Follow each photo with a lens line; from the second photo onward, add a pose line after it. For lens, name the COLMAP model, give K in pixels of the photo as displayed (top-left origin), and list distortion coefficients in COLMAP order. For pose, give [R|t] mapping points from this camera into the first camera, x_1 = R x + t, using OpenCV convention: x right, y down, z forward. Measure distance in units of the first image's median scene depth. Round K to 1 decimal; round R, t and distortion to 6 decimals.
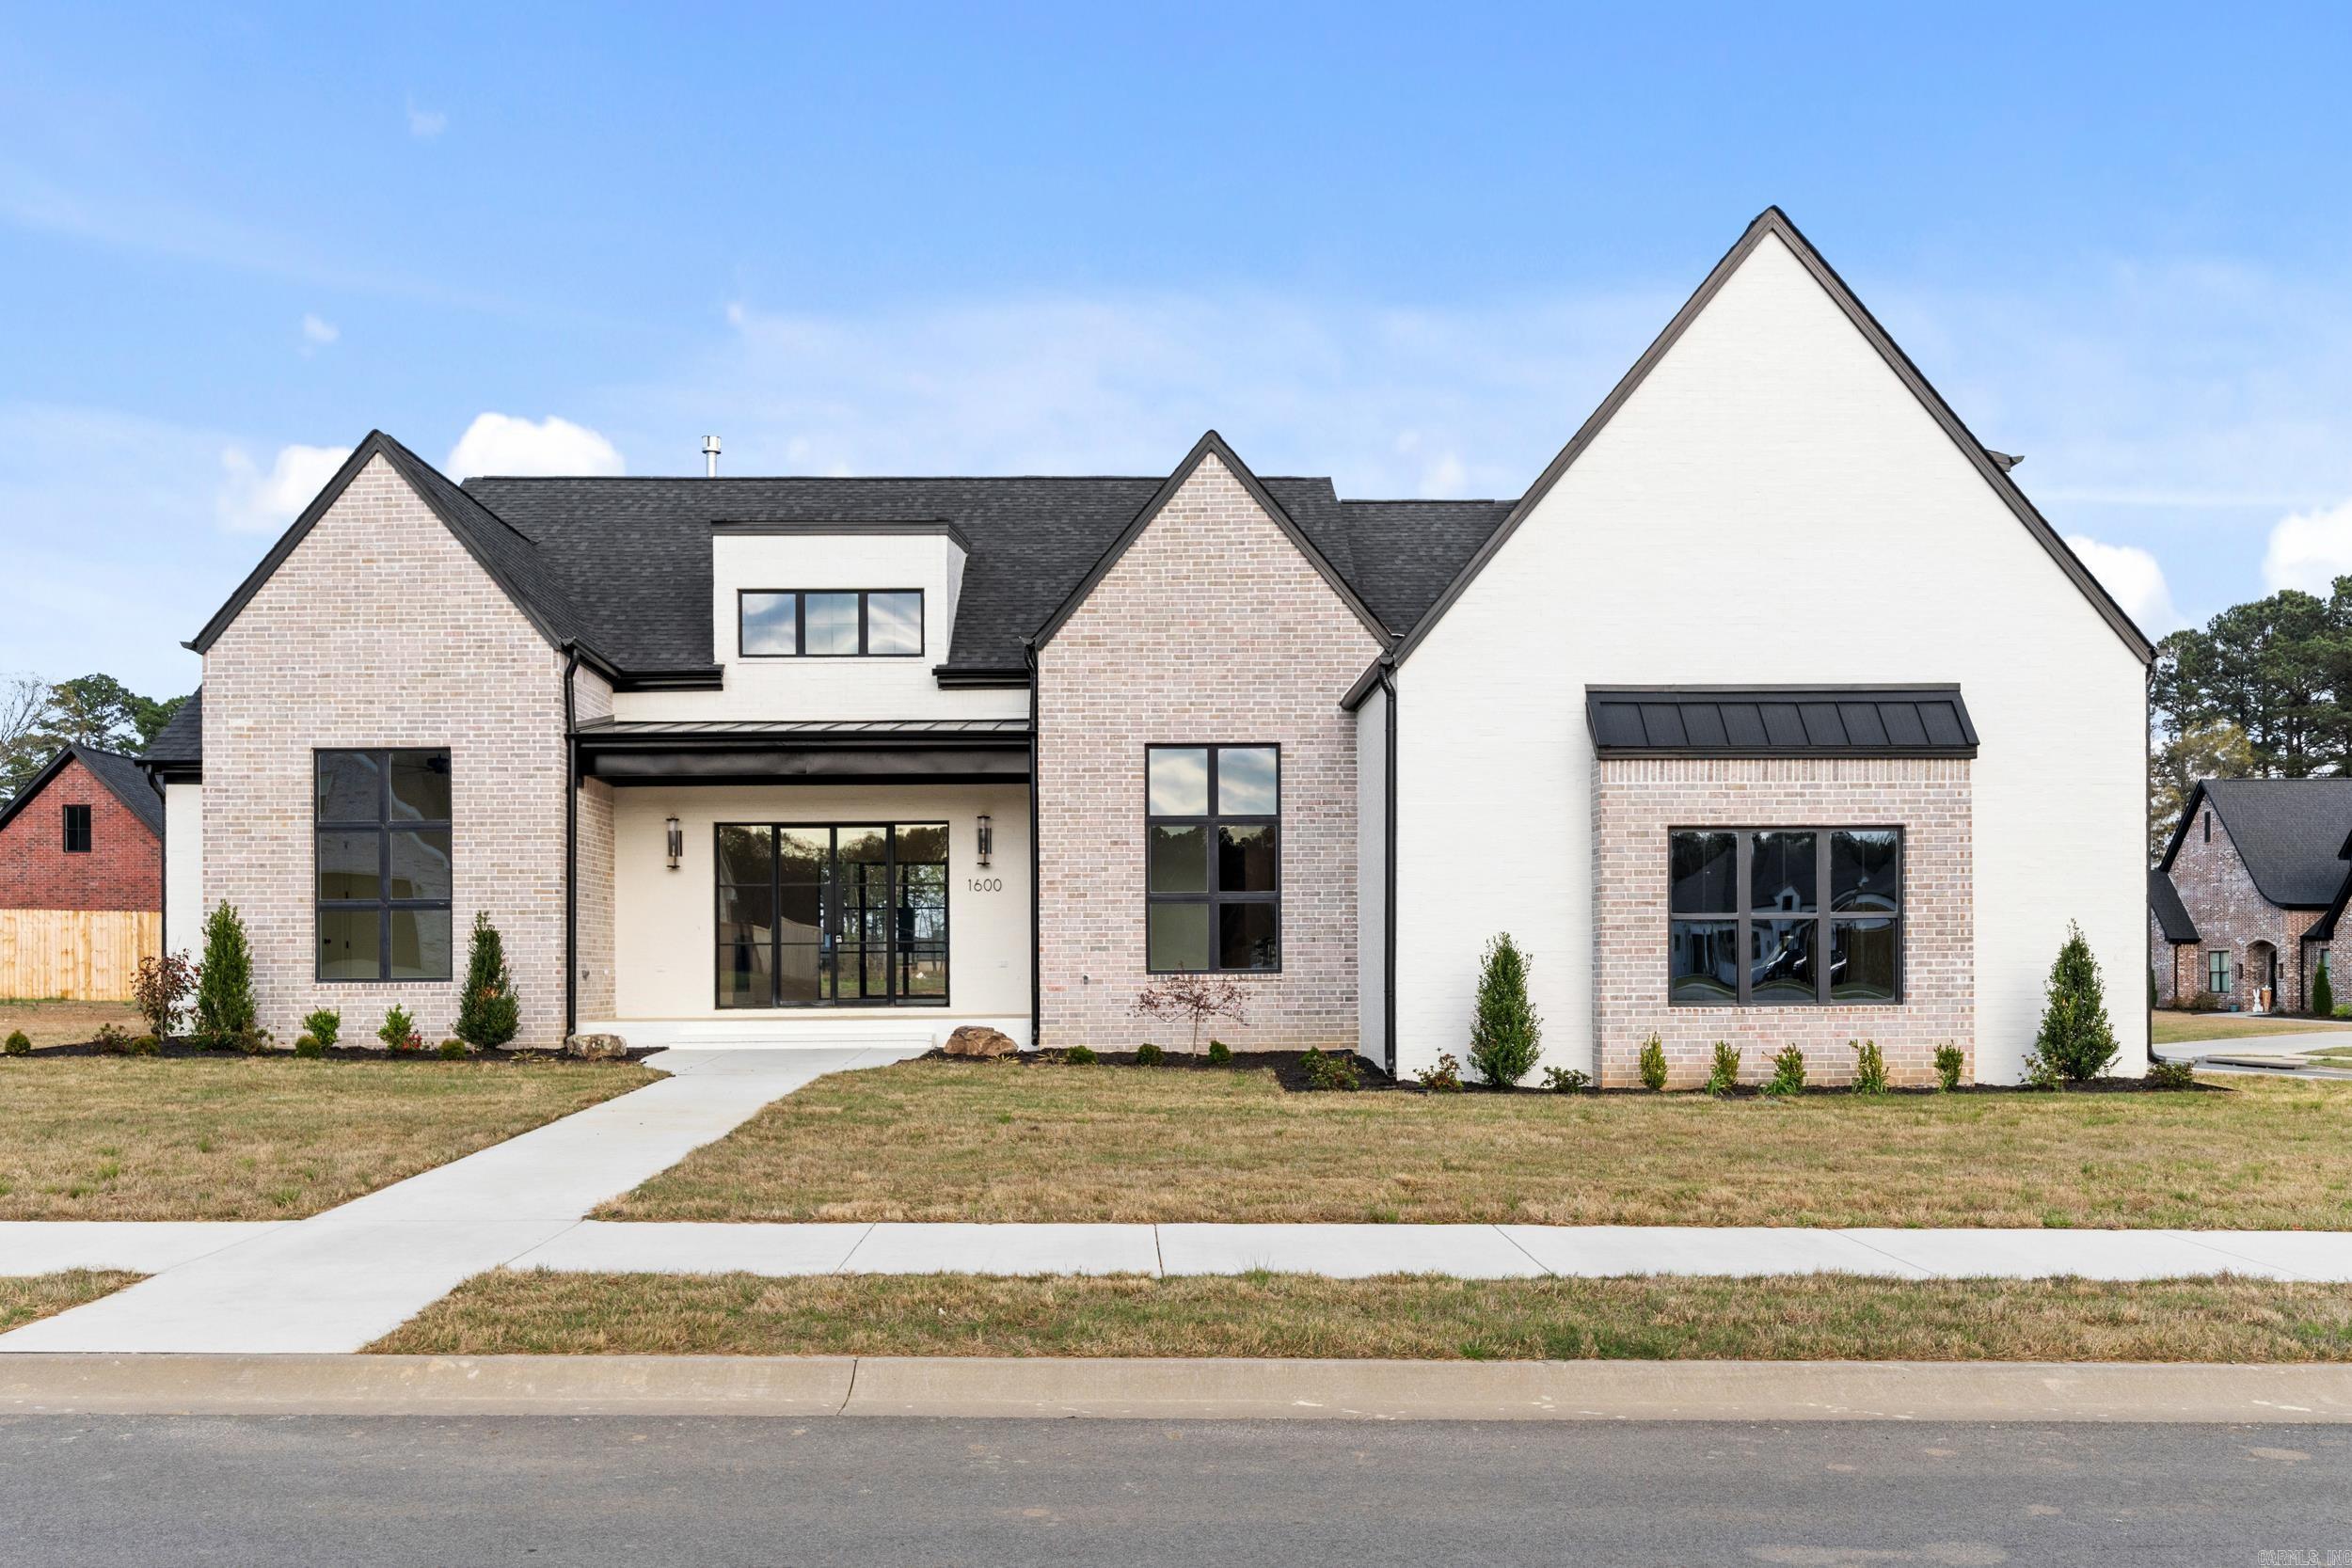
lens RADIAL K [[1721.2, 0, 1174.6], [0, 1721.2, 782.5], [0, 0, 1]] dist [0.001358, -0.003806]
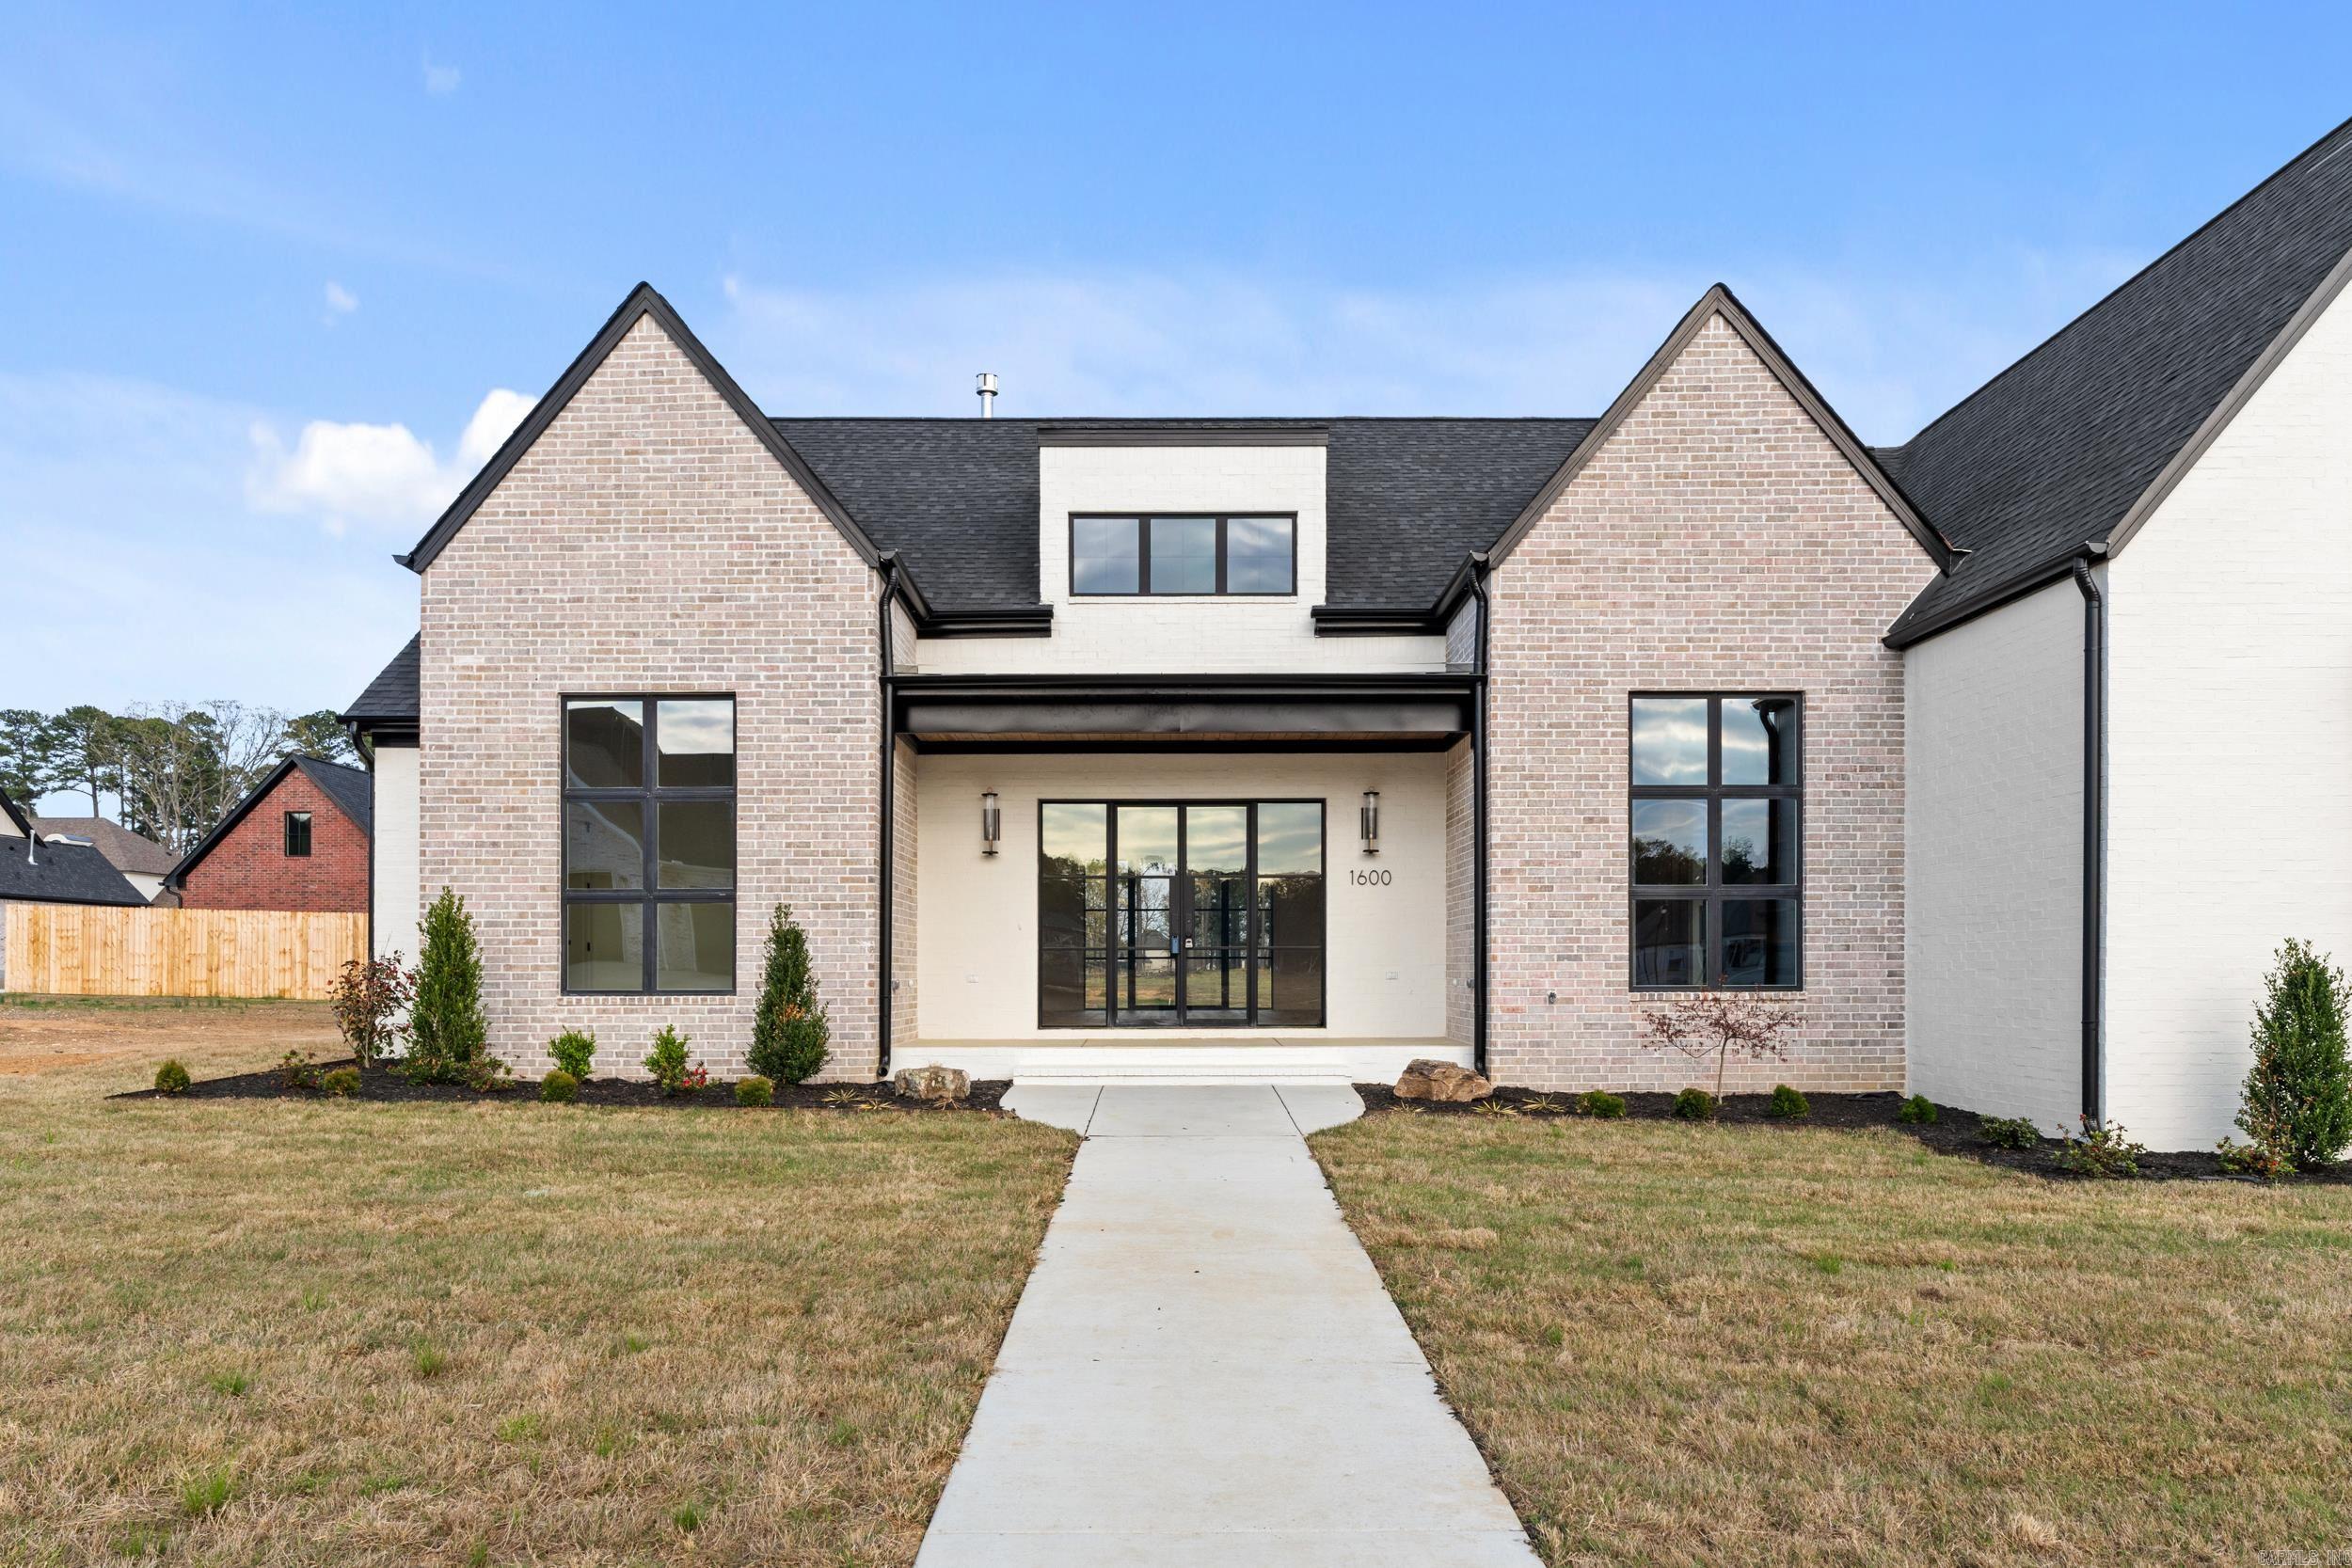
lens RADIAL K [[1432.0, 0, 1176.1], [0, 1432.0, 804.7], [0, 0, 1]] dist [-0.005996, 0.001181]
pose [[0.999694, 0.003577, -0.024484, -0.205949], [-0.003767, 0.999963, -0.007722, 0.034196], [0.024456, 0.007812, 0.999670, 0.360469]]
